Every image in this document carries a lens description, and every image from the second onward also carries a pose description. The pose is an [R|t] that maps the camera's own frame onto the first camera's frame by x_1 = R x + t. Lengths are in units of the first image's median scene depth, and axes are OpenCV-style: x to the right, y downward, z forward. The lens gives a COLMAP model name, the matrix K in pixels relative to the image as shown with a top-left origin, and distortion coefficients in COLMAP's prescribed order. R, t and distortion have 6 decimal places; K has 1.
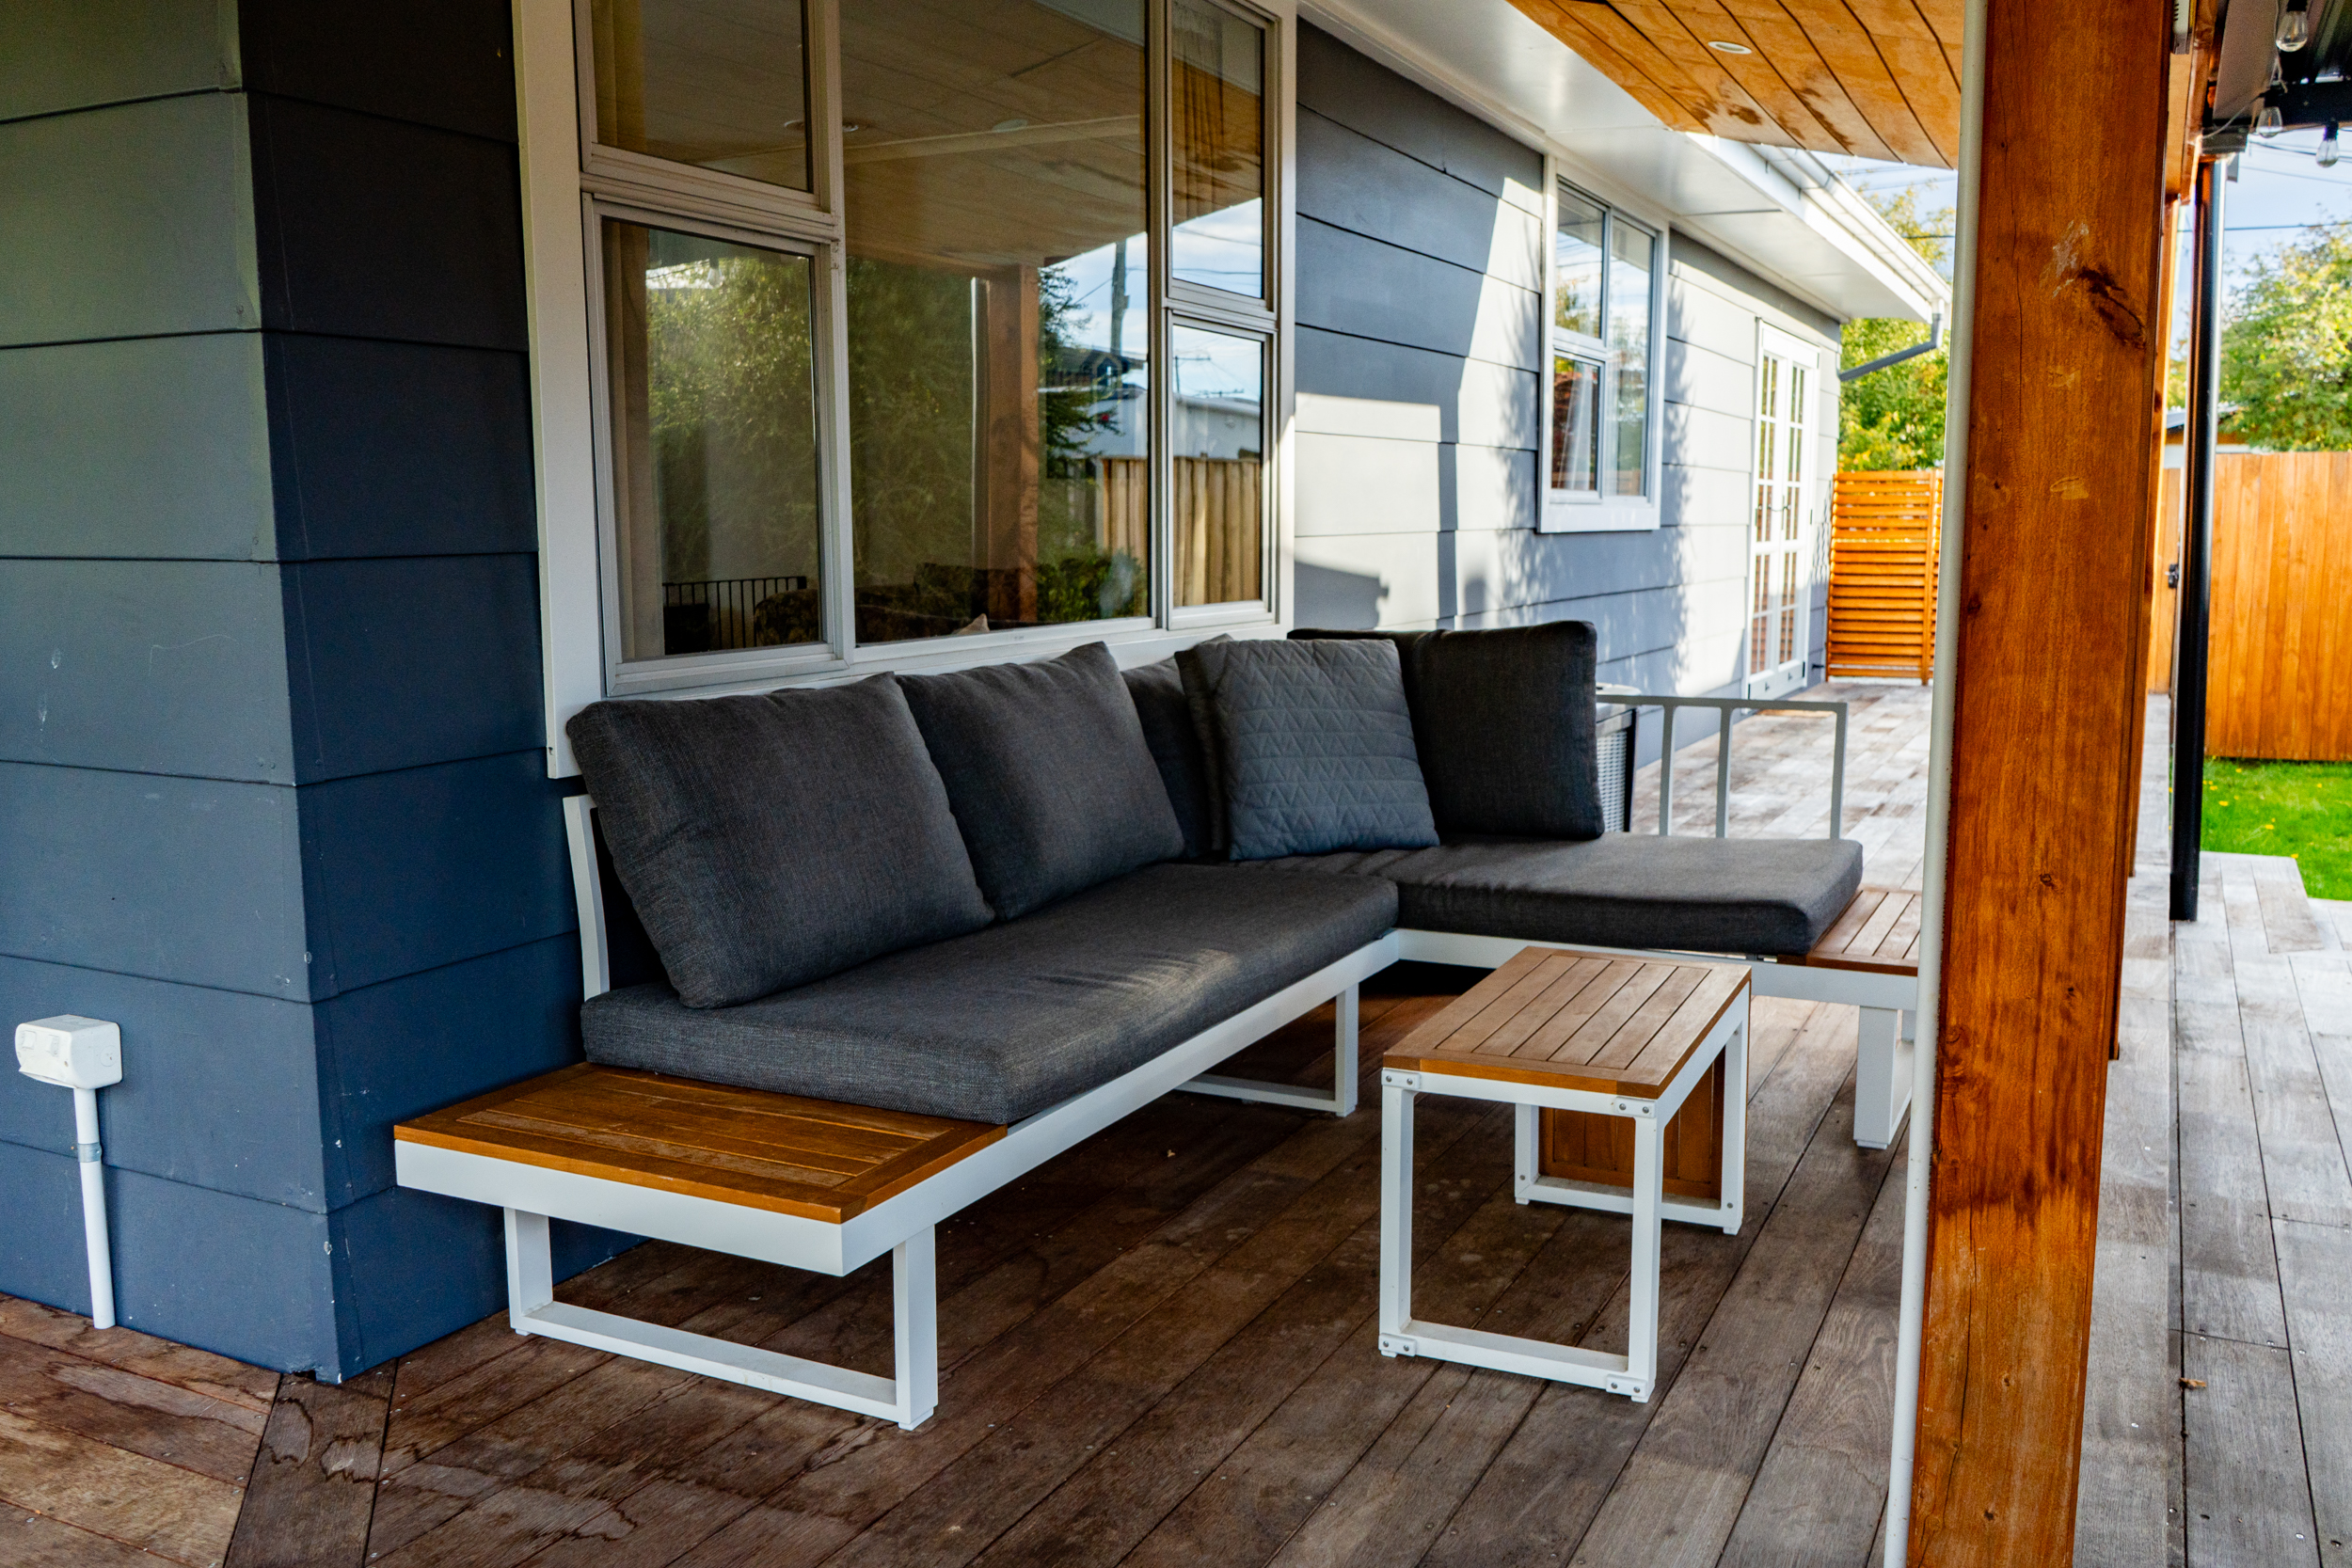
lens RADIAL K [[1950.3, 0, 1184.8], [0, 1950.3, 783.8], [0, 0, 1]] dist [-0.014892, 0.000754]
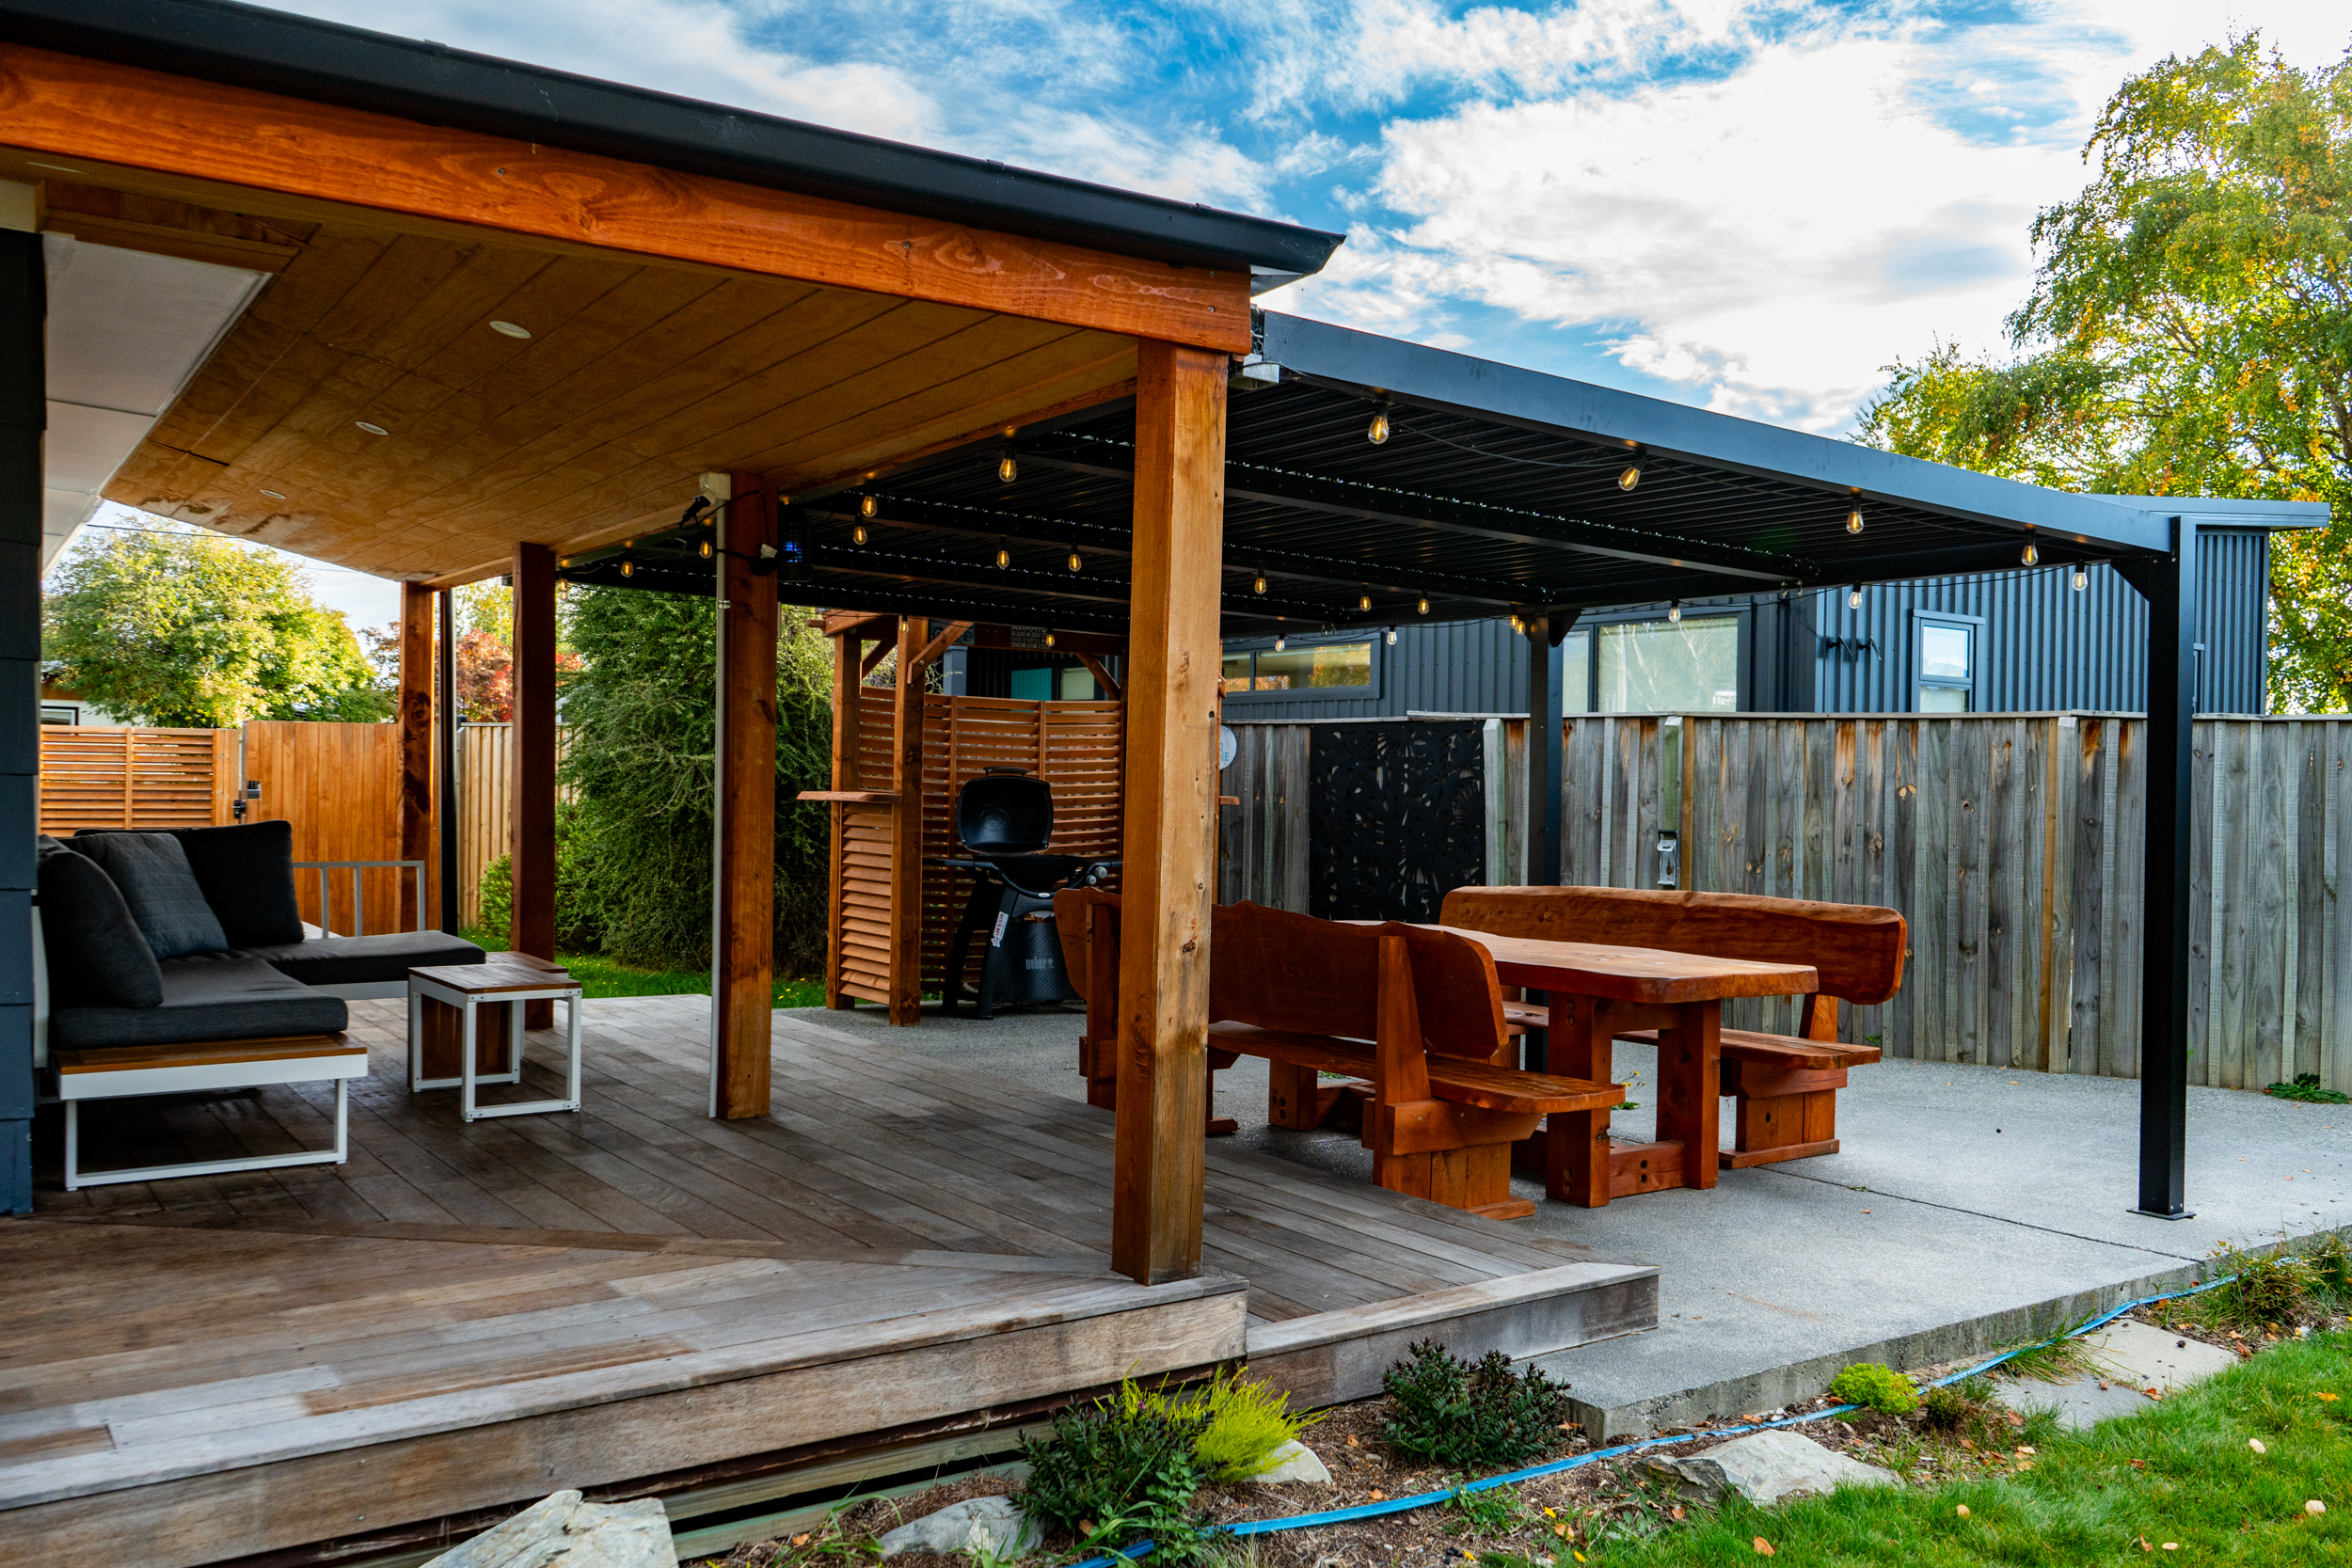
lens RADIAL K [[1950.3, 0, 1184.8], [0, 1950.3, 783.8], [0, 0, 1]] dist [-0.014892, 0.000754]
pose [[0.474469, 0.009133, 0.880225, -1.182909], [0.102499, 0.992571, -0.065549, 0.102695], [-0.874285, 0.121323, 0.470008, -0.685350]]
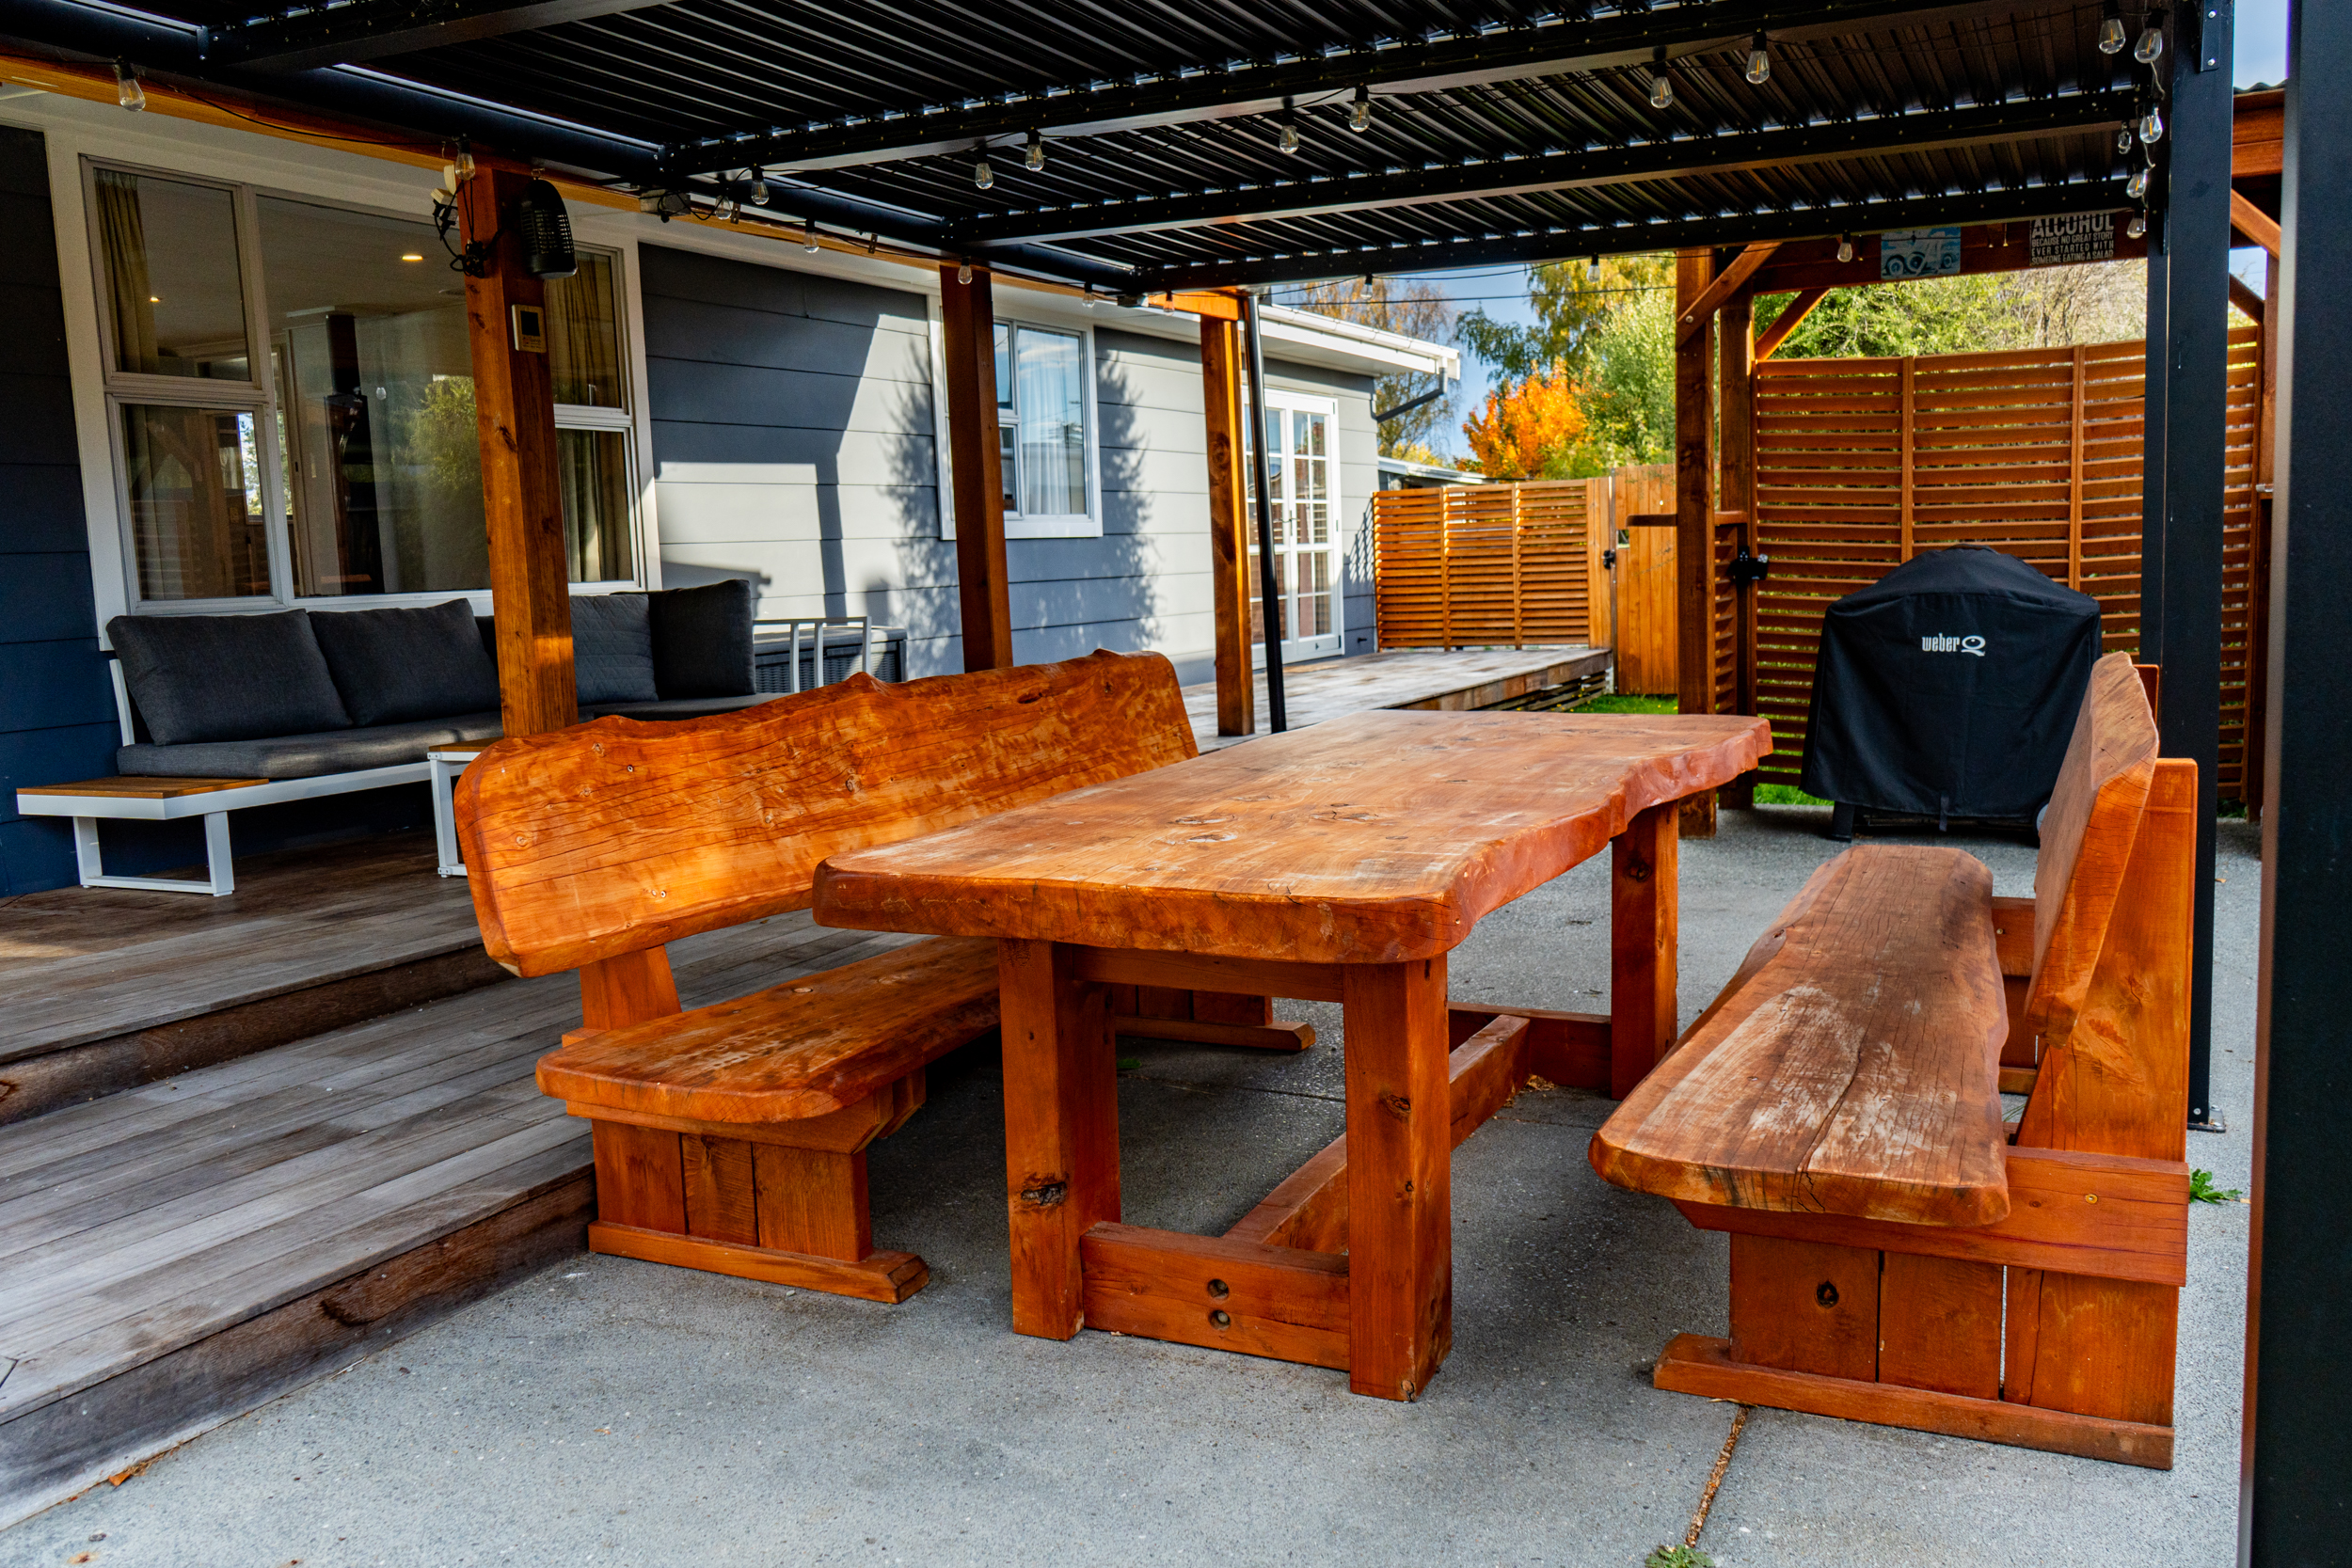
lens RADIAL K [[1866.4, 0, 1176.0], [0, 1866.4, 784.0], [0, 0, 1]] dist [-0.034860, 0.004054]
pose [[0.999106, -0.041099, -0.009855, 0.782062], [0.040900, 0.998971, -0.019598, 0.204101], [0.010650, 0.019177, 0.999759, -0.941185]]
